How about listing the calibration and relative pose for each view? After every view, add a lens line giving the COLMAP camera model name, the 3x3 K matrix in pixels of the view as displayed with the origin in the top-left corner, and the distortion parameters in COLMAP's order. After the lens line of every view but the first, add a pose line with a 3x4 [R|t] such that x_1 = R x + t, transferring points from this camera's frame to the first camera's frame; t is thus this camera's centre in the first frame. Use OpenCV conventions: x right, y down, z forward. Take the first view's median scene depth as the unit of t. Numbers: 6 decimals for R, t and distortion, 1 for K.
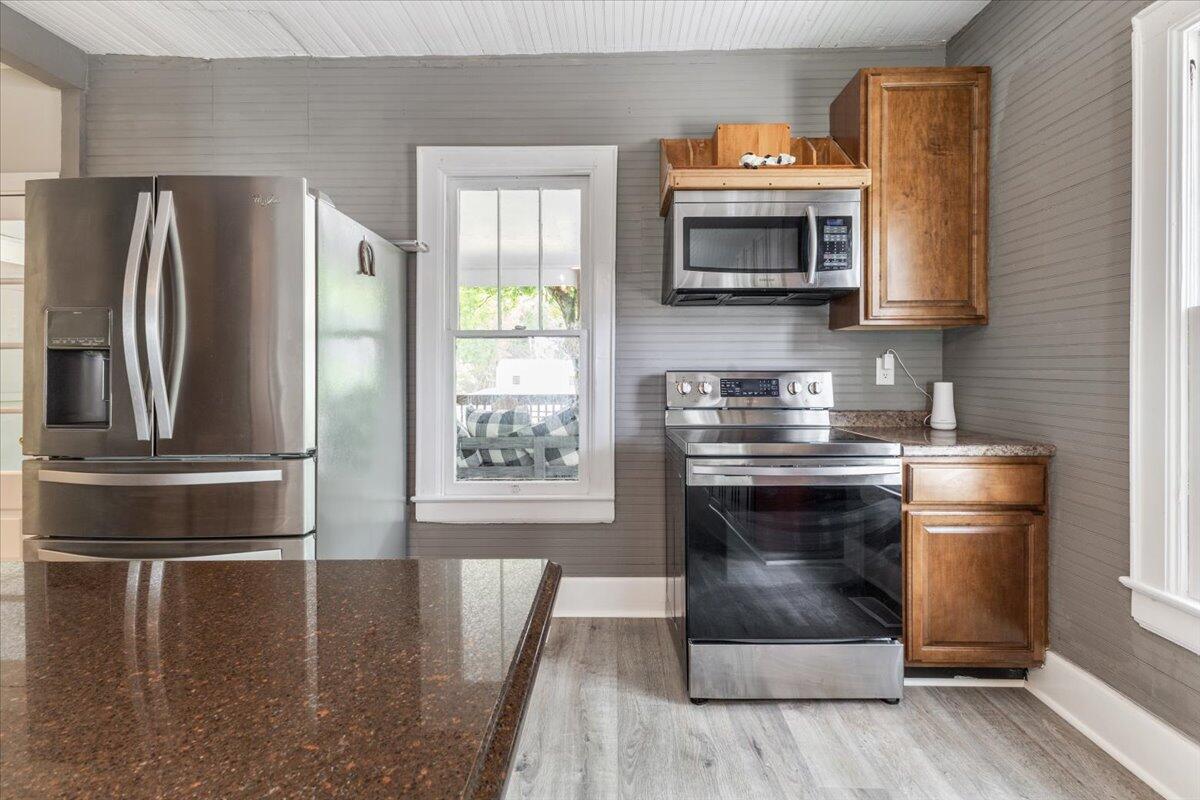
lens RADIAL K [[521.1, 0, 604.9], [0, 521.1, 378.7], [0, 0, 1]] dist [0.001874, 0.000168]
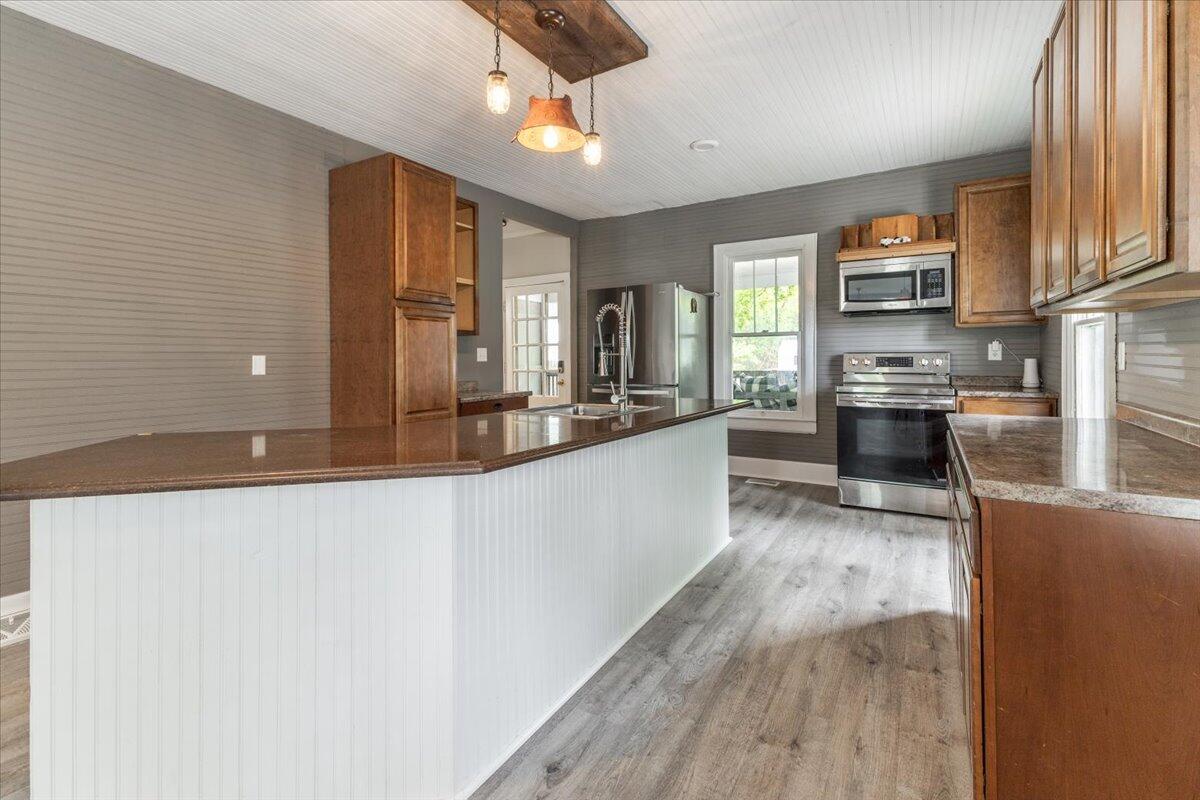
lens RADIAL K [[537.1, 0, 597.5], [0, 537.1, 359.8], [0, 0, 1]] dist [0.001422, 0.000102]
pose [[0.858827, -0.000837, -0.512264, 0.346517], [0.001922, 0.999997, 0.001588, 0.005210], [0.512262, -0.002349, 0.858826, -1.104404]]
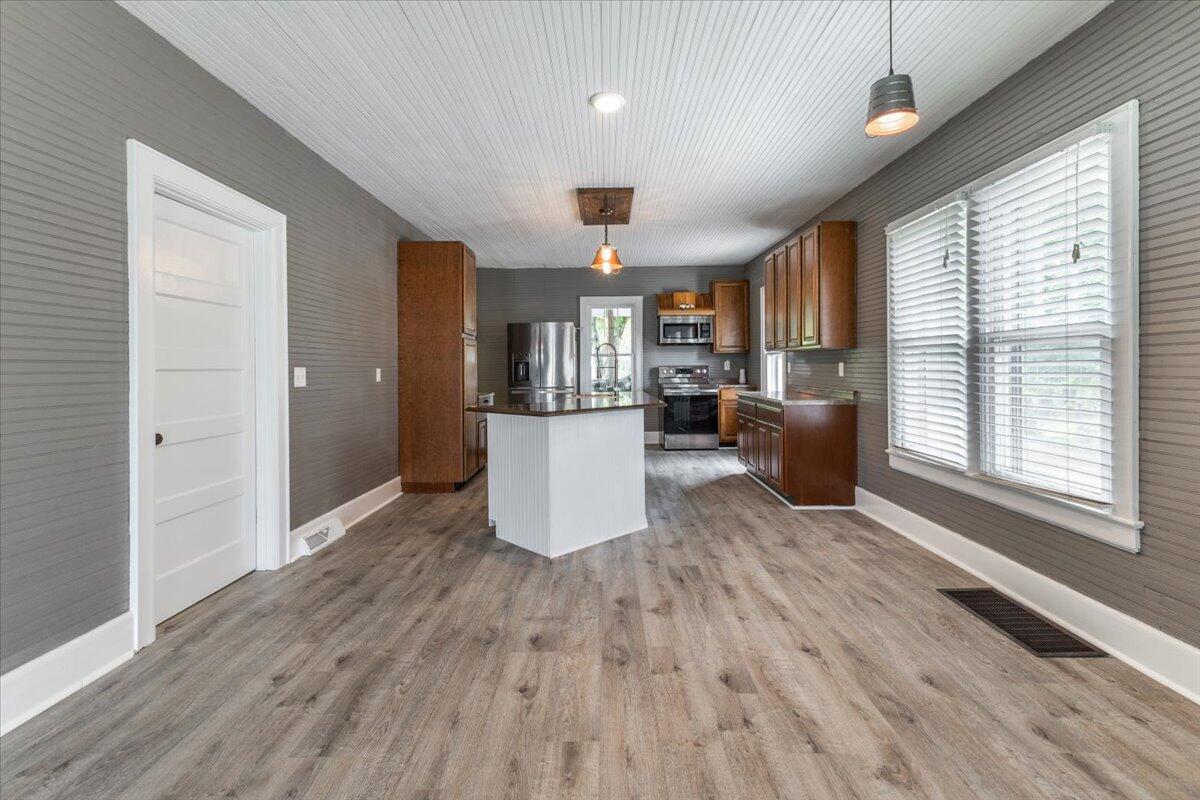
lens RADIAL K [[527.1, 0, 601.4], [0, 527.1, 394.2], [0, 0, 1]] dist [0.001141, 0.000016]
pose [[0.999938, -0.011027, 0.001523, -0.252481], [0.010952, 0.999031, 0.042617, 0.014266], [-0.001992, -0.042598, 0.999090, -2.339272]]
